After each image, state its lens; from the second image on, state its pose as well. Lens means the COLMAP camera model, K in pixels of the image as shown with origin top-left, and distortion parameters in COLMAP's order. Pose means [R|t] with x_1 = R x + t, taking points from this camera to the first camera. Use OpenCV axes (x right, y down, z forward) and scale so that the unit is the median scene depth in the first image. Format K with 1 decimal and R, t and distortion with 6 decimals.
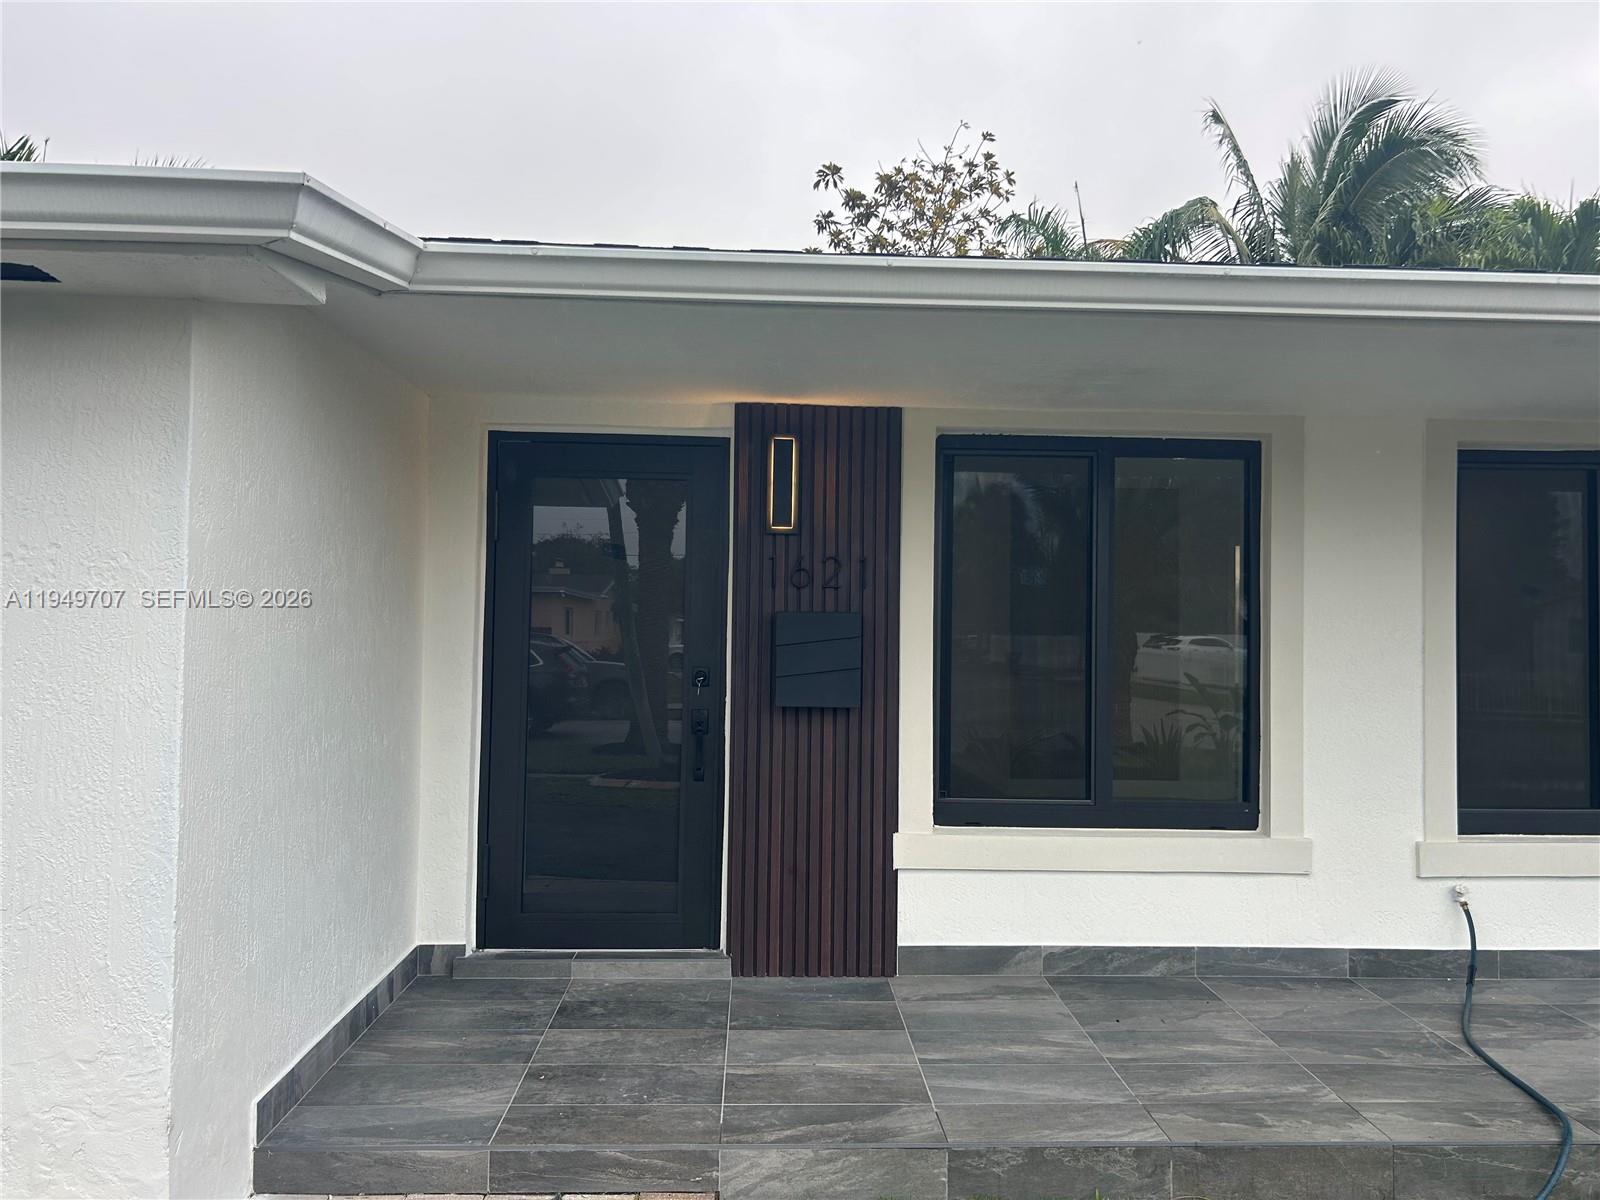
lens RADIAL K [[1216.7, 0, 800.0], [0, 1216.7, 600.0], [0, 0, 1]] dist [0.014882, -0.007069]
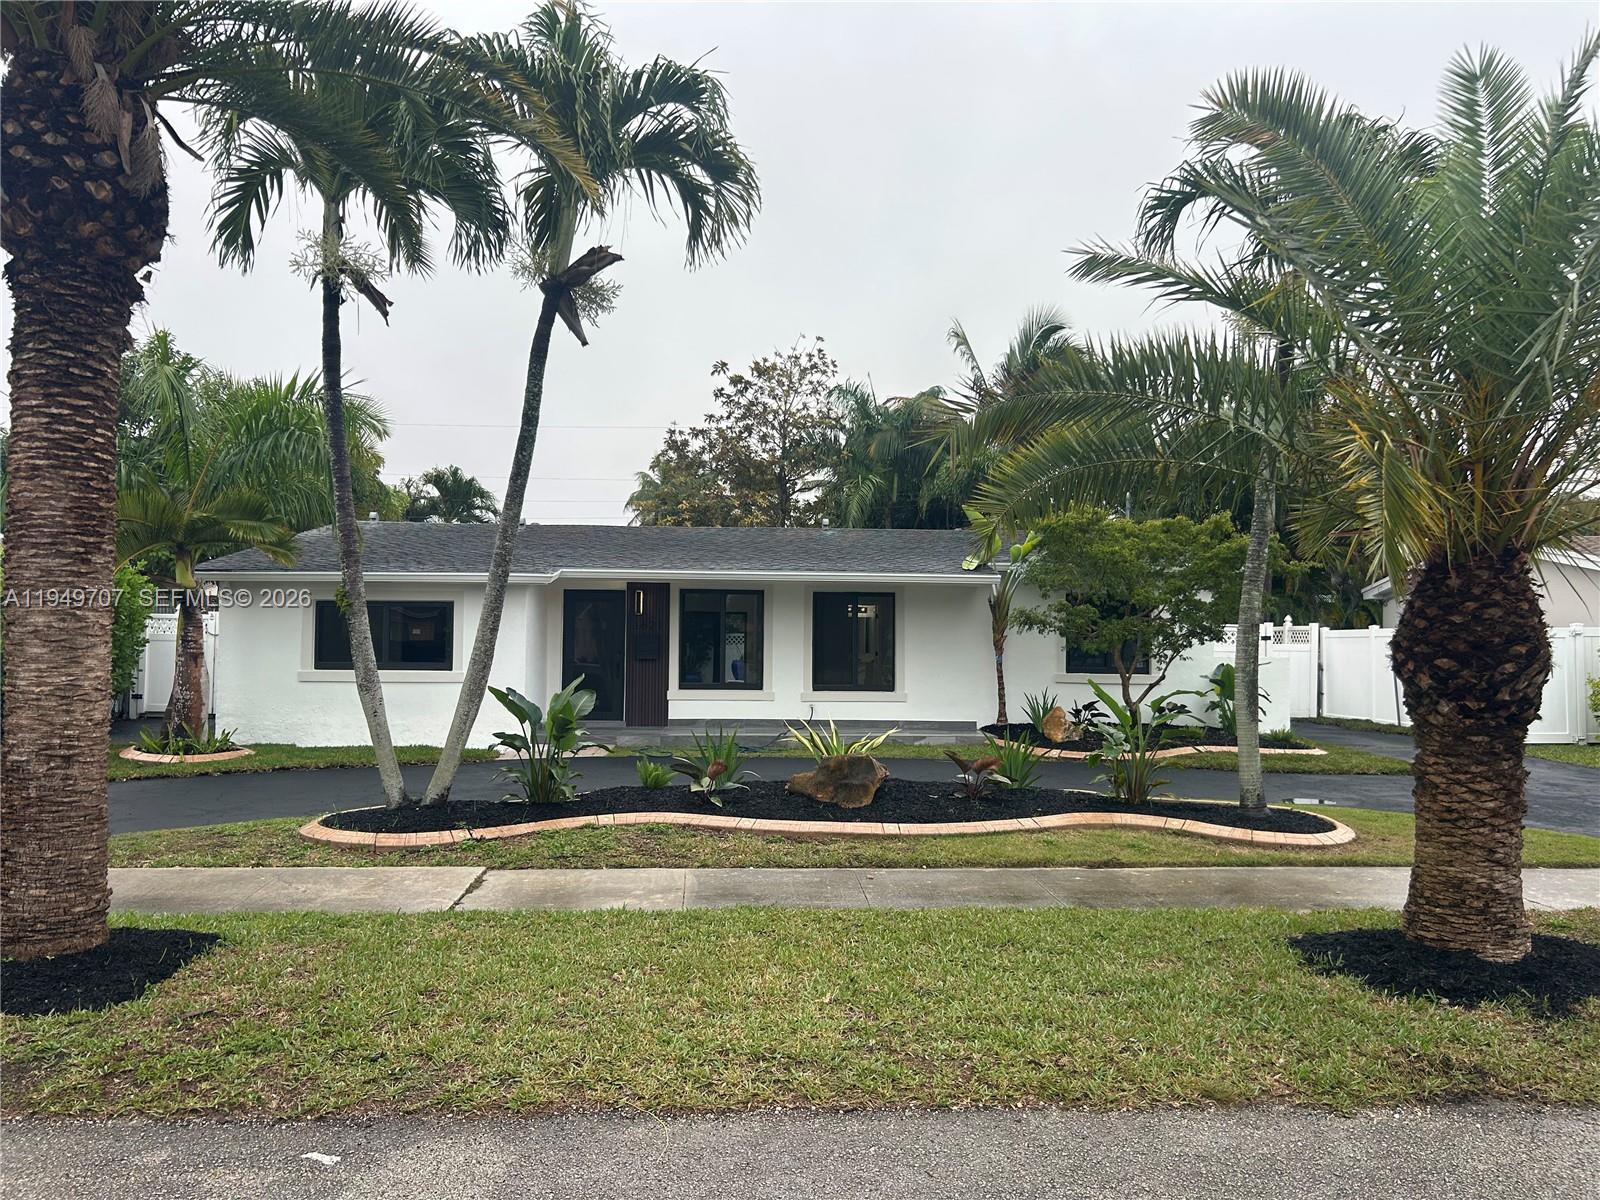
lens RADIAL K [[1197.4, 0, 755.3], [0, 1197.4, 628.5], [0, 0, 1]] dist [0.023455, -0.063199]
pose [[0.999901, -0.007808, -0.011739, 0.085009], [0.007901, 0.999937, 0.007934, -0.008625], [0.011676, -0.008026, 0.999900, -0.602609]]
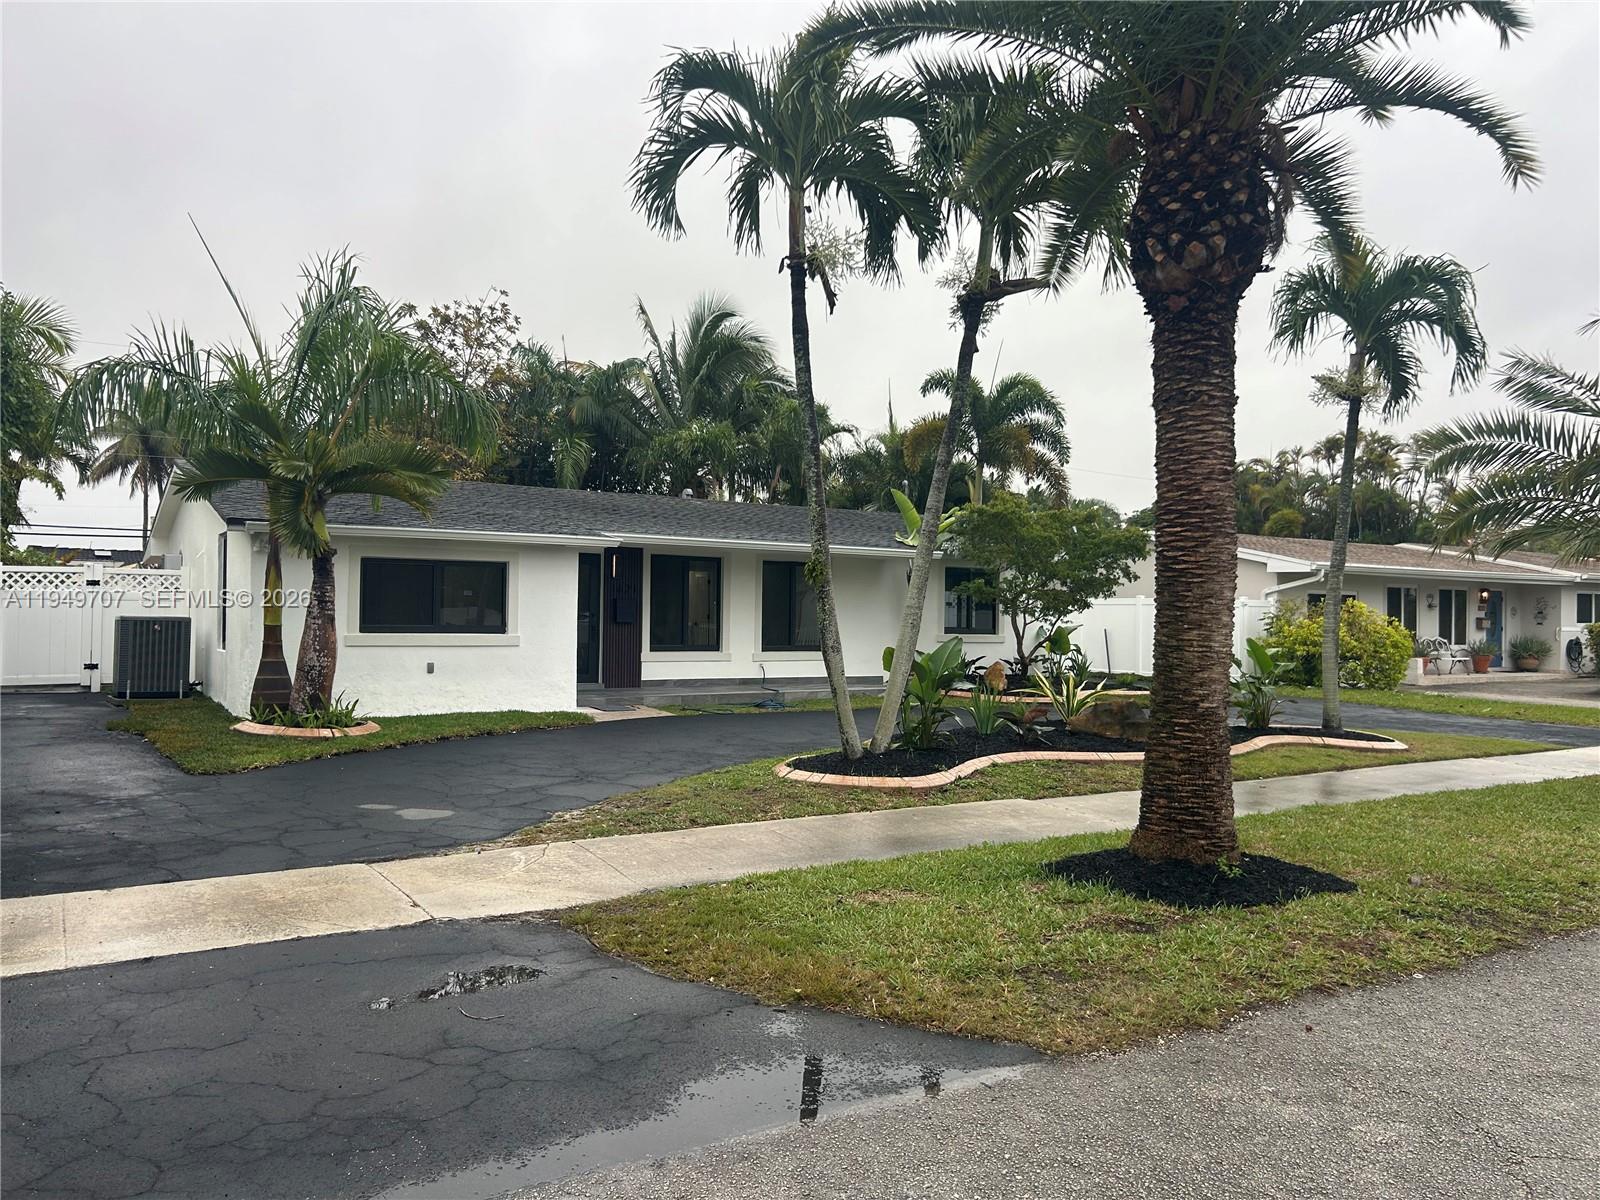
lens RADIAL K [[1216.7, 0, 800.0], [0, 1216.7, 600.0], [0, 0, 1]] dist [0.014882, -0.007069]
pose [[0.863916, 0.001992, 0.503633, -0.313886], [-0.012412, 0.999773, 0.017335, -0.013313], [-0.503484, -0.021227, 0.863744, -0.576596]]
